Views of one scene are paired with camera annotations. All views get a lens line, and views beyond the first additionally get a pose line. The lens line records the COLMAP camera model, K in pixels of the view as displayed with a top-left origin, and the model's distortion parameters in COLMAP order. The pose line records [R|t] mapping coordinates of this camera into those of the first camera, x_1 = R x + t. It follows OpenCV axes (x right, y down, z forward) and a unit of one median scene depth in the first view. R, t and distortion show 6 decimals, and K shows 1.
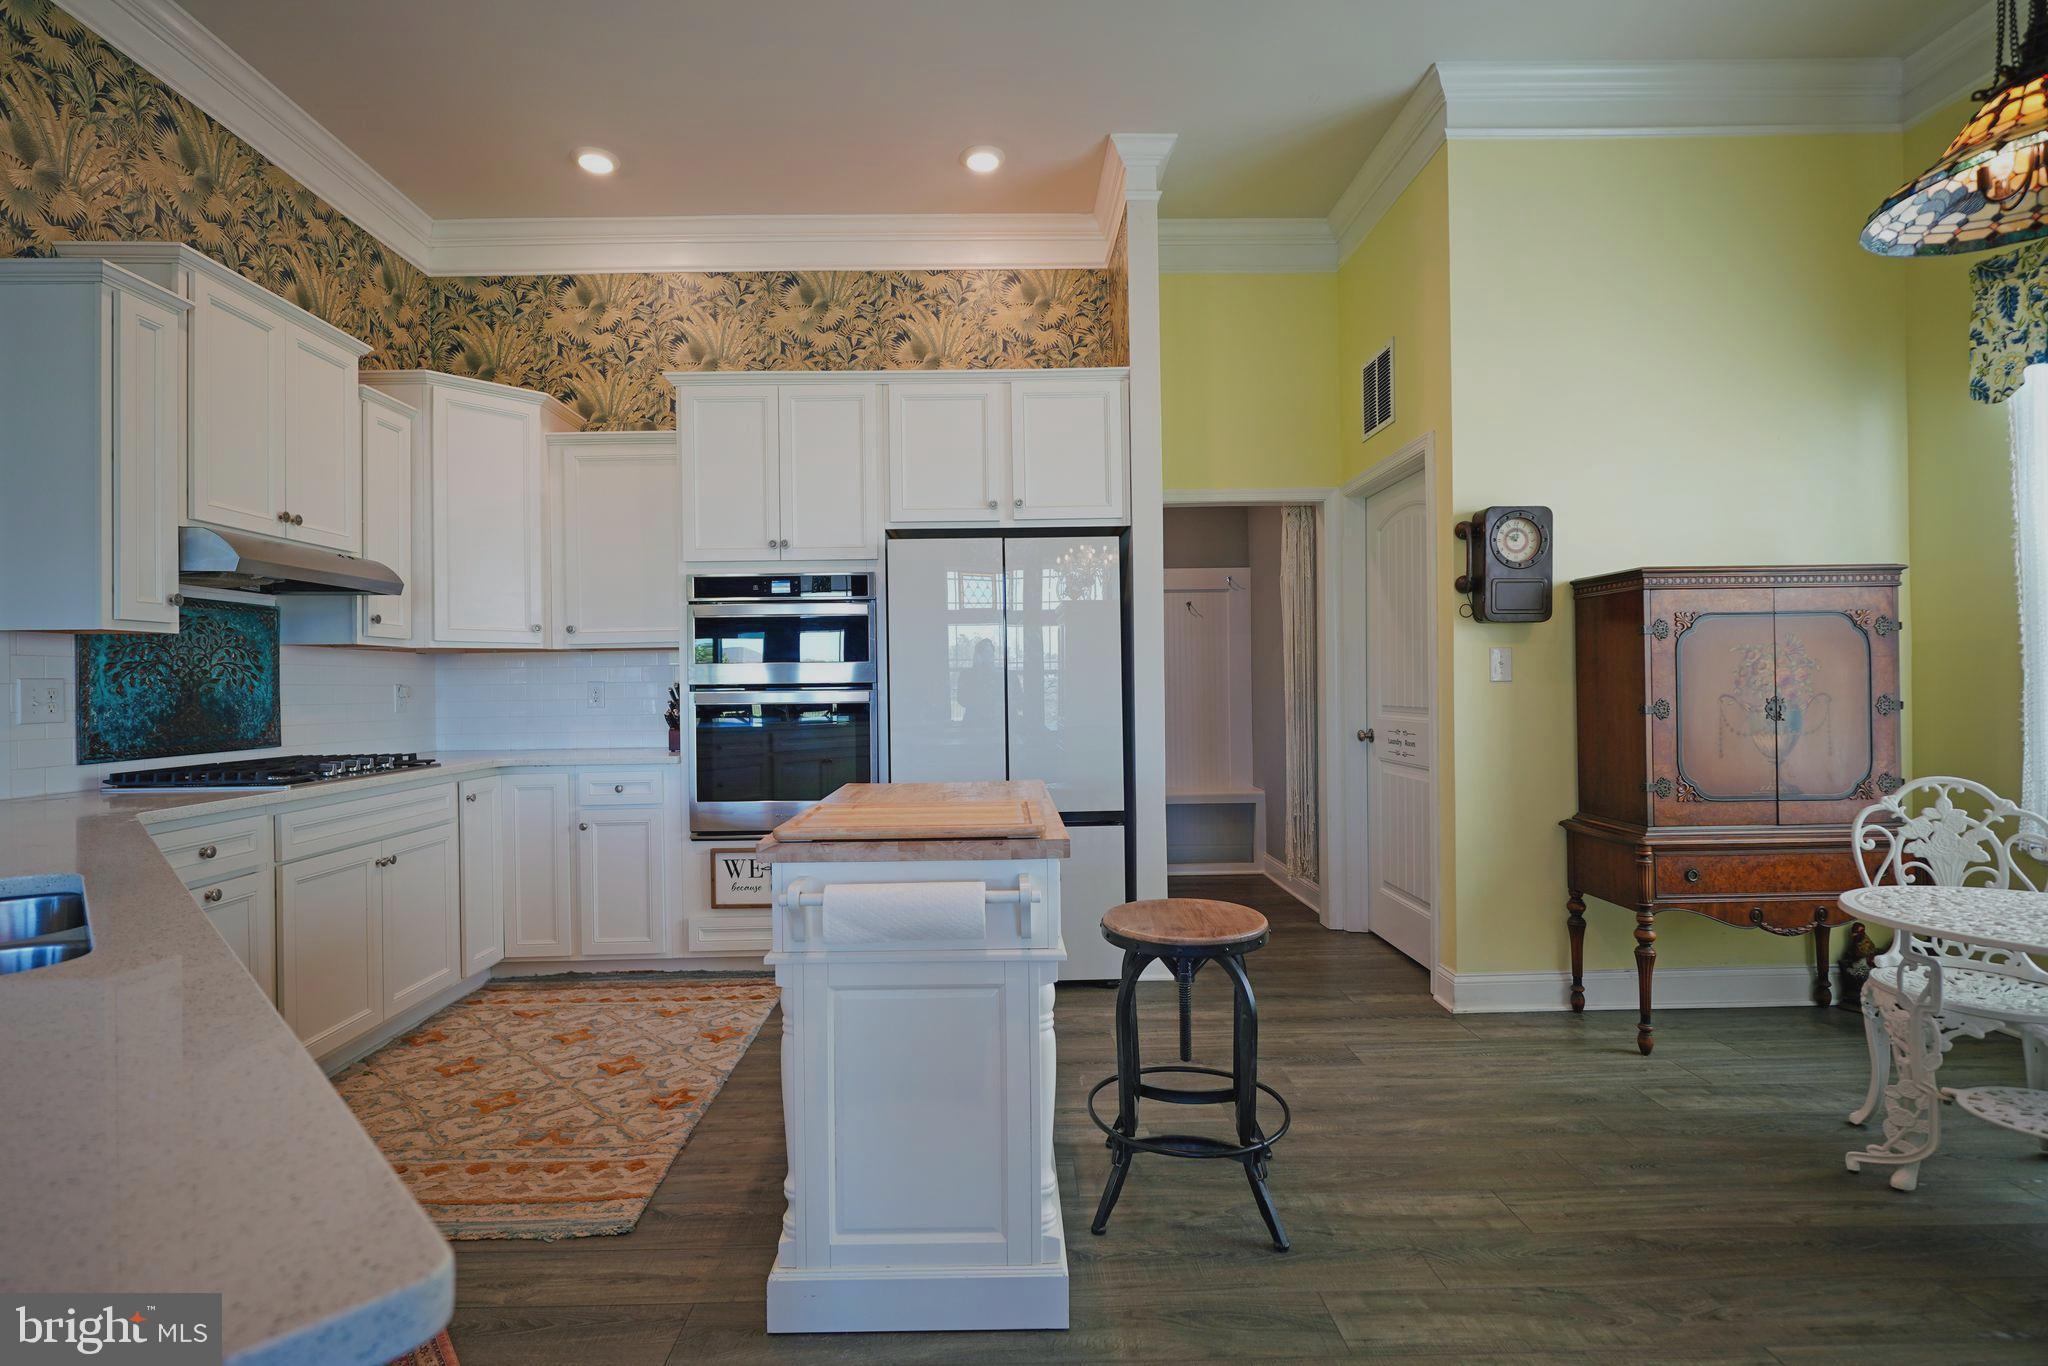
lens RADIAL K [[946.1, 0, 1009.4], [0, 946.1, 679.4], [0, 0, 1]] dist [-0.005752, 0.002917]
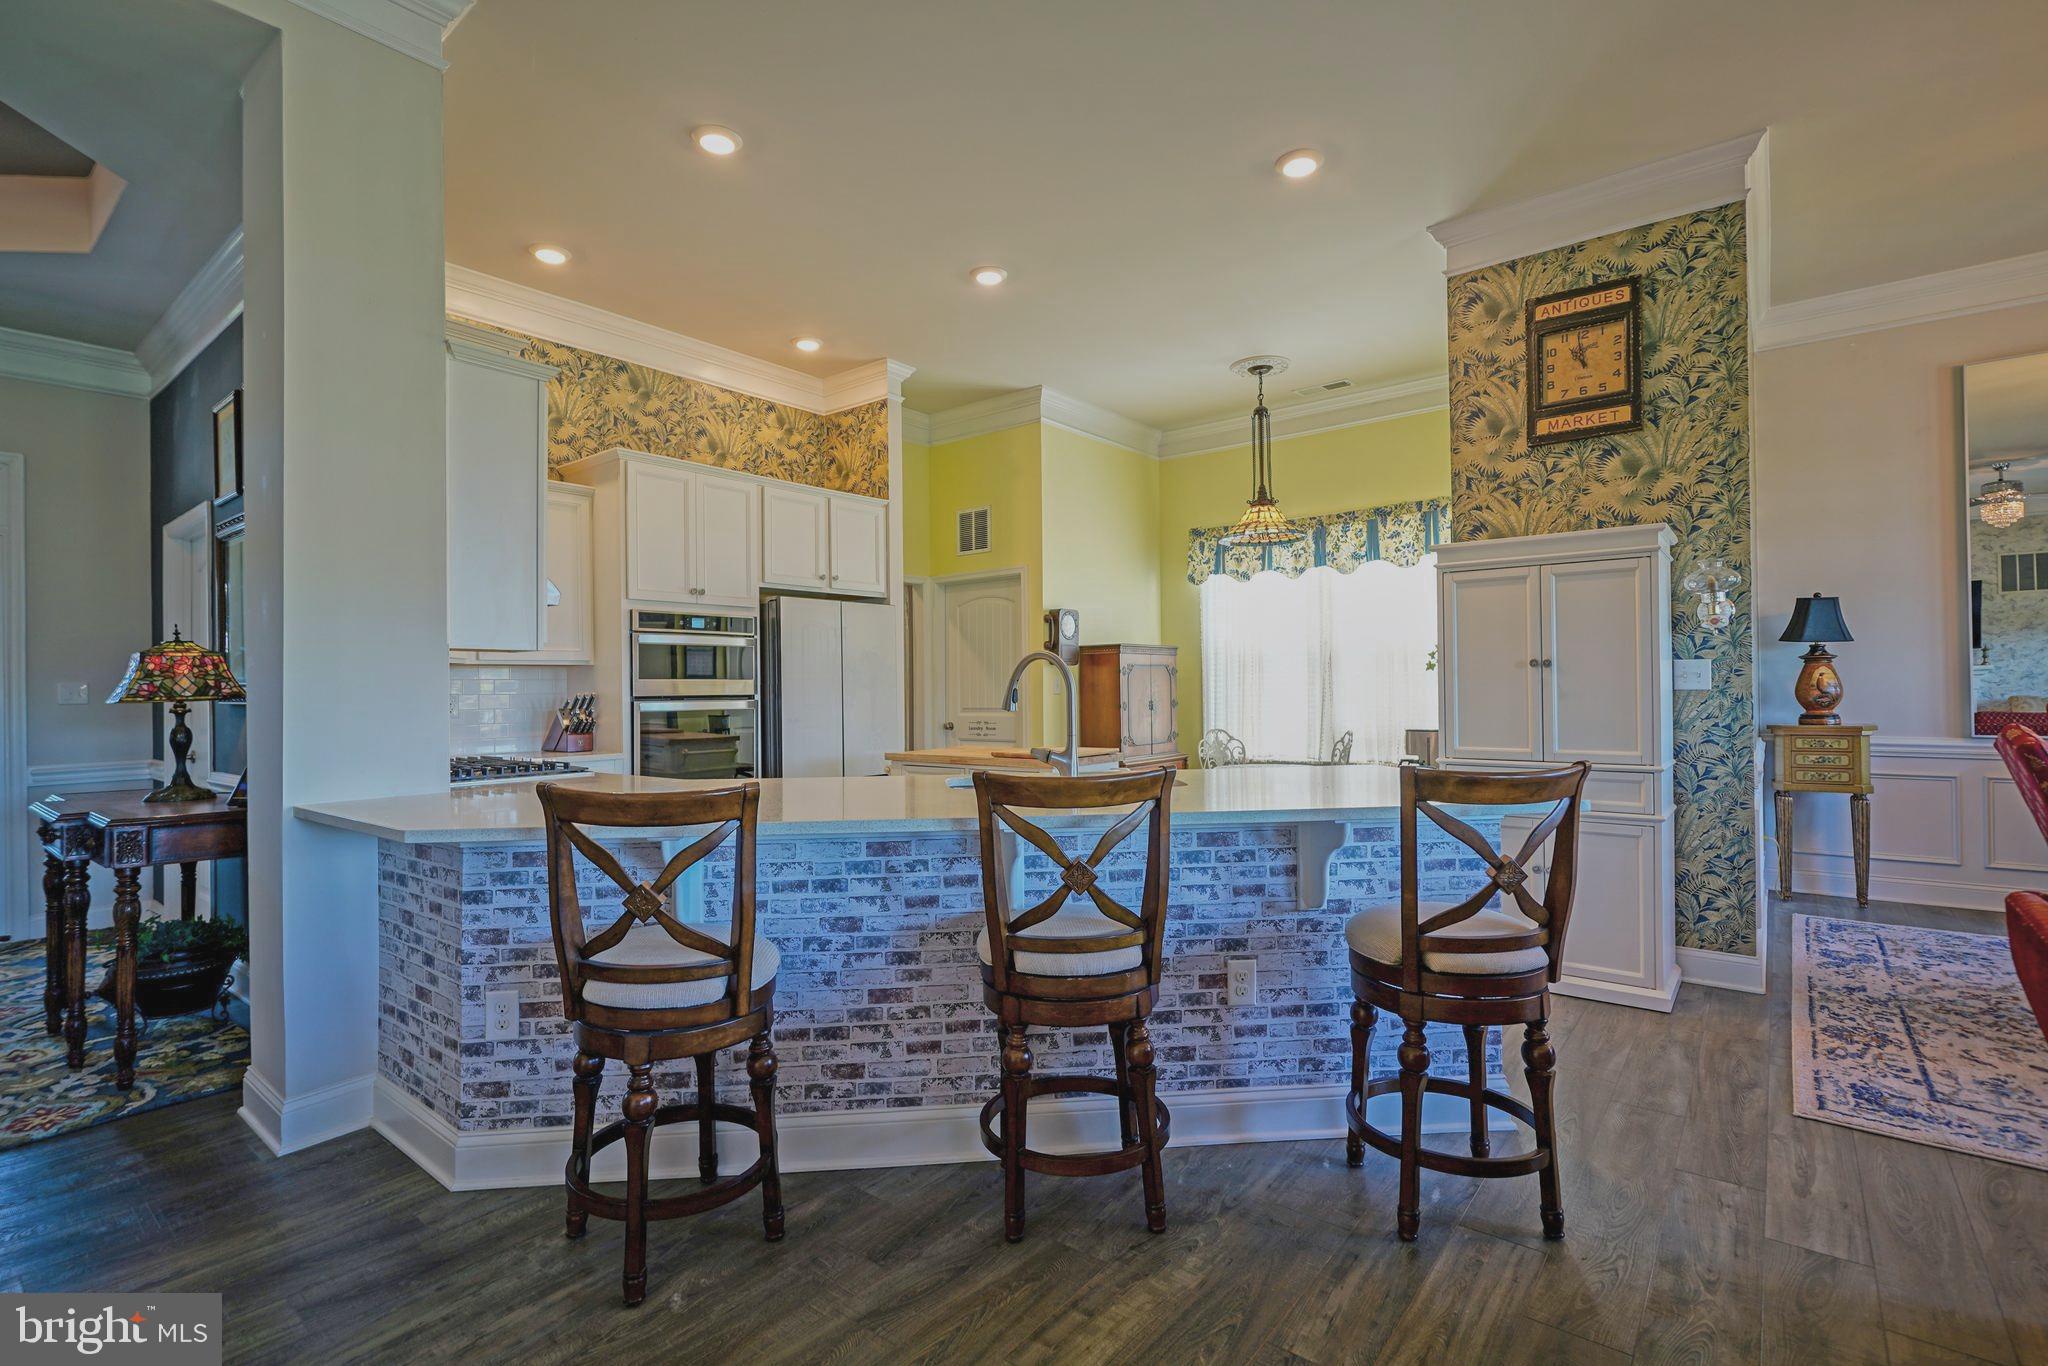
lens RADIAL K [[946.1, 0, 988.4], [0, 946.1, 689.9], [0, 0, 1]] dist [-0.005752, 0.002917]
pose [[0.649895, 0.001892, 0.760022, -0.996075], [-0.000043, 0.999997, -0.002452, 0.000333], [-0.760024, 0.001561, 0.649893, -0.188606]]
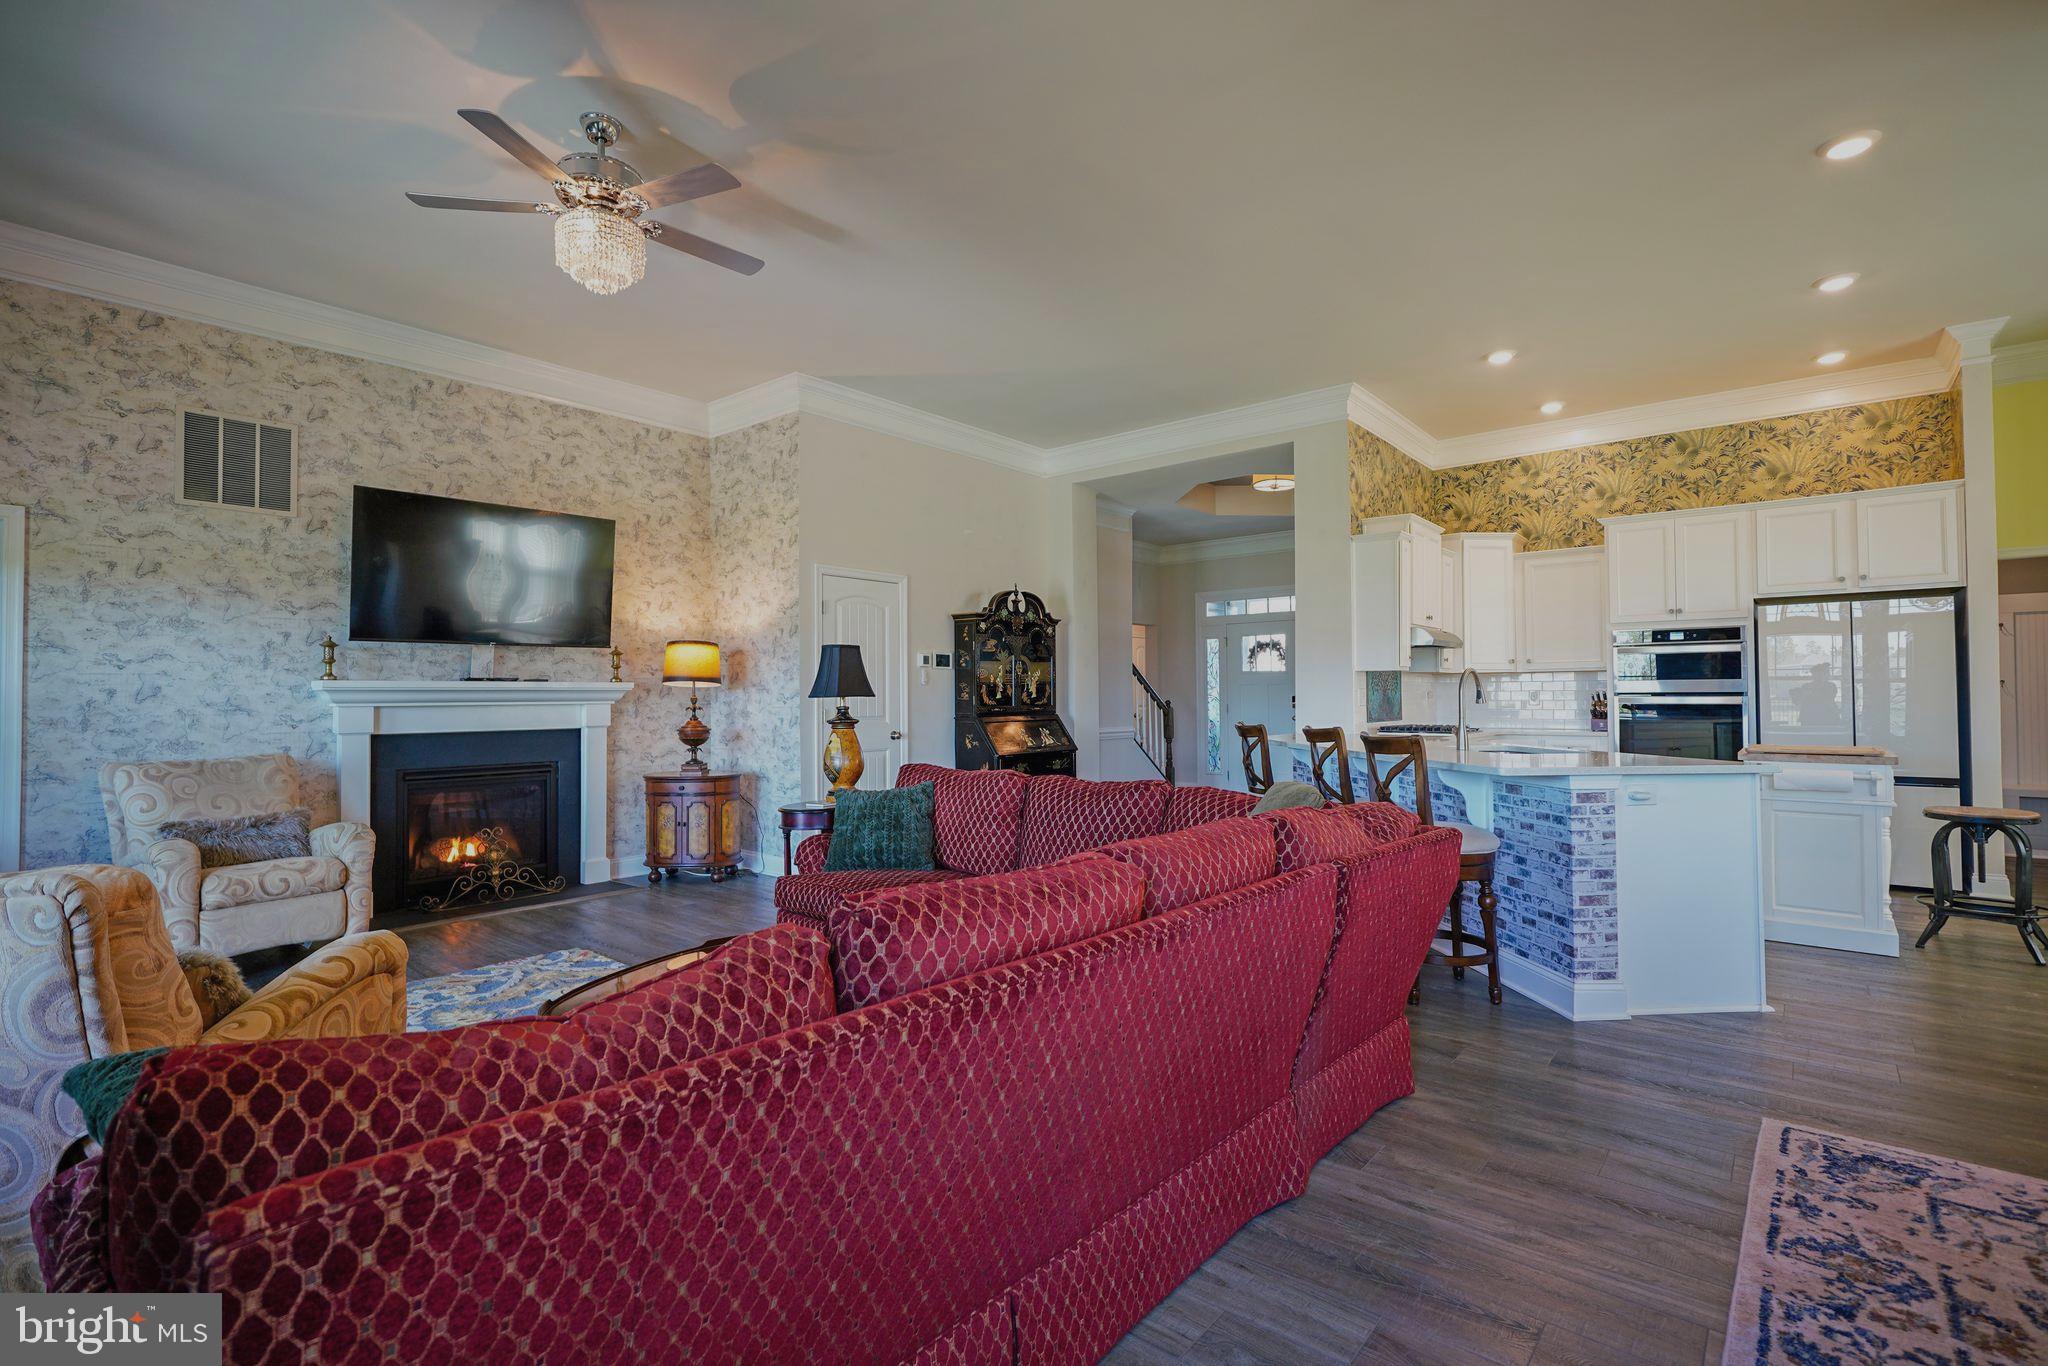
lens RADIAL K [[946.1, 0, 1007.7], [0, 946.1, 677.5], [0, 0, 1]] dist [-0.005752, 0.002917]
pose [[0.753518, -0.003600, -0.657417, -0.031074], [-0.002561, 0.999961, -0.008411, -0.004442], [0.657422, 0.008021, 0.753480, -1.084984]]
